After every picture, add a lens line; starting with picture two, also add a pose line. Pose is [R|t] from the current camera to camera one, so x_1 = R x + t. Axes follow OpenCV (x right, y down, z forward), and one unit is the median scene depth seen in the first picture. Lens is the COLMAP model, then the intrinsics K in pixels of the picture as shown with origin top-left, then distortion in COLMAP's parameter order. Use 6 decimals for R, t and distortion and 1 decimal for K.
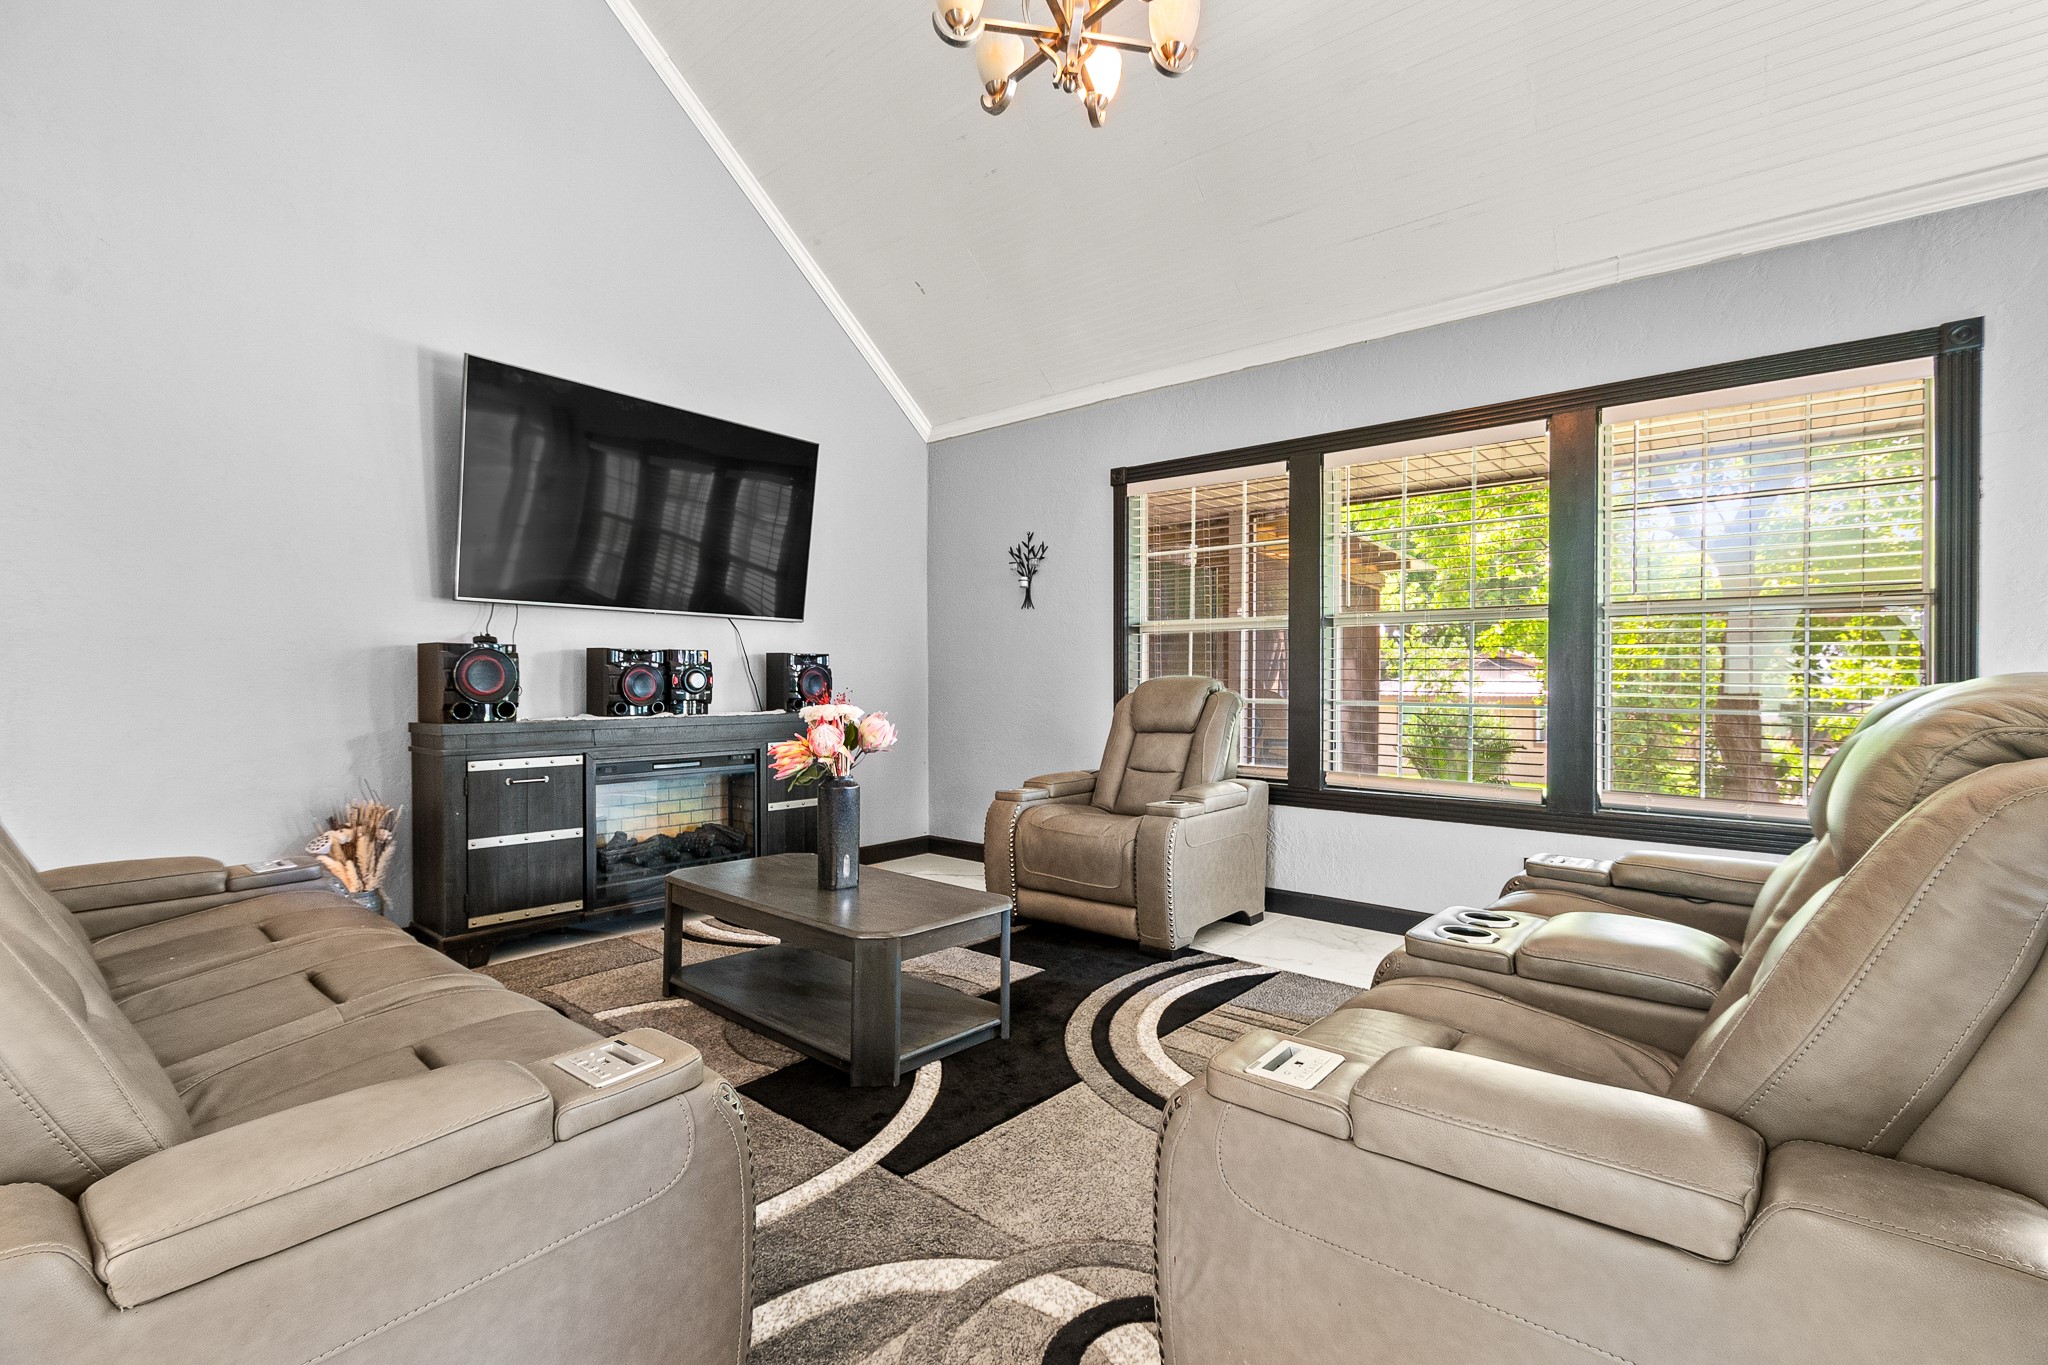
lens RADIAL K [[893.6, 0, 1045.3], [0, 893.6, 683.3], [0, 0, 1]] dist [0.002009, 0.000040]
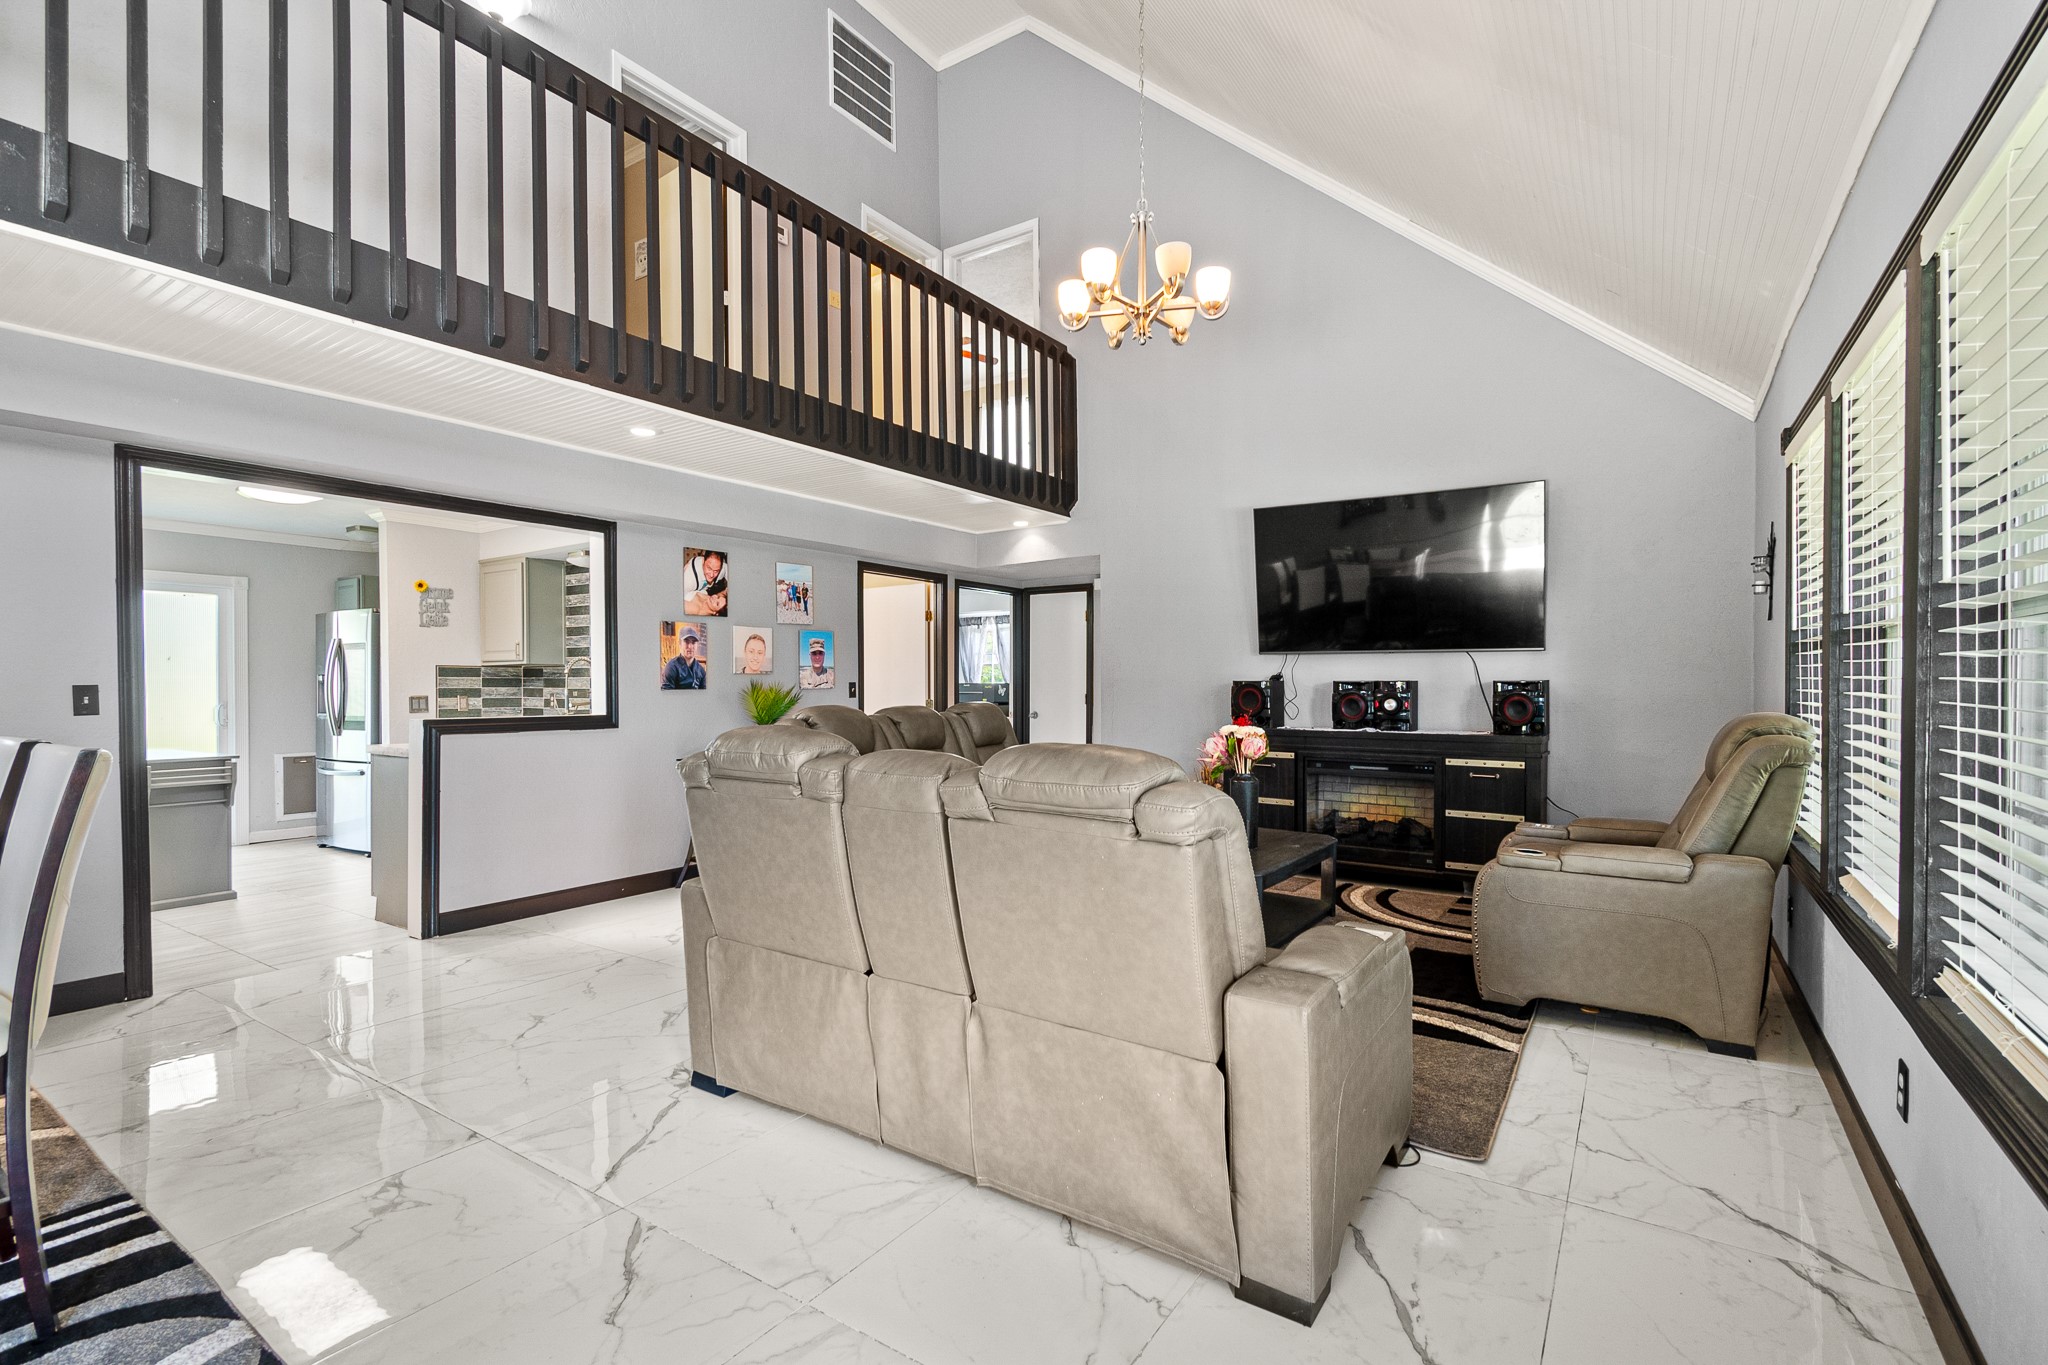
lens RADIAL K [[913.4, 0, 1017.0], [0, 913.4, 690.0], [0, 0, 1]] dist [0.003127, -0.004466]
pose [[0.085856, 0.001239, -0.996307, 1.092107], [0.007388, 0.999971, 0.001881, -0.039296], [0.996280, -0.007522, 0.085844, 0.426319]]
